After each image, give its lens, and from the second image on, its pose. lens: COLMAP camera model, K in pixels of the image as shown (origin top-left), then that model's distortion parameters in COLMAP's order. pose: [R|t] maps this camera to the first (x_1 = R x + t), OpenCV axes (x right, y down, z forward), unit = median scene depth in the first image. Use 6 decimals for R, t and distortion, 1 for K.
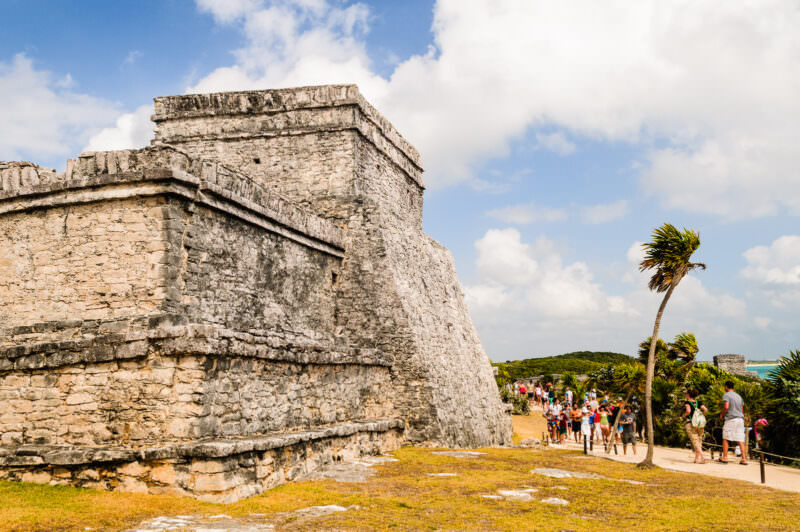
lens RADIAL K [[753.9, 0, 400.0], [0, 753.9, 266.0], [0, 0, 1]] dist [0.056015, -0.001012]
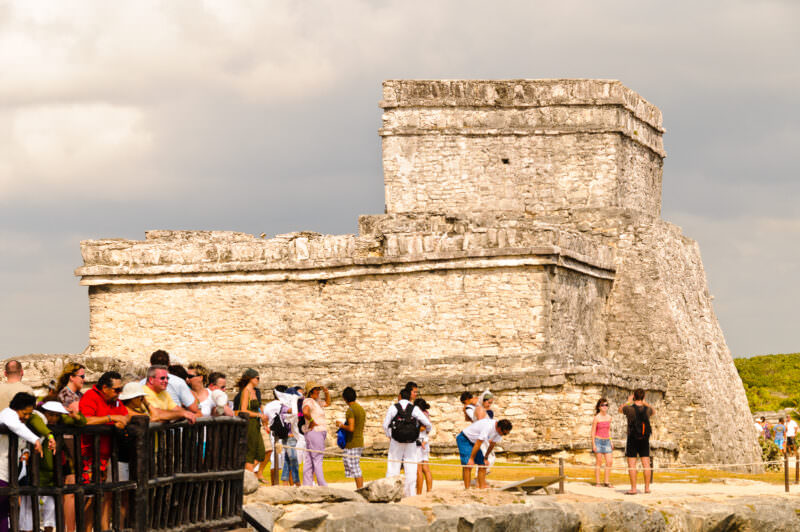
lens RADIAL K [[2782.7, 0, 400.0], [0, 2782.7, 266.0], [0, 0, 1]] dist [0.039927, -2.222036]
pose [[0.998696, 0.017920, 0.047799, -0.534686], [-0.022316, 0.995409, 0.093075, -0.363695], [-0.045911, -0.094020, 0.994511, -2.602009]]
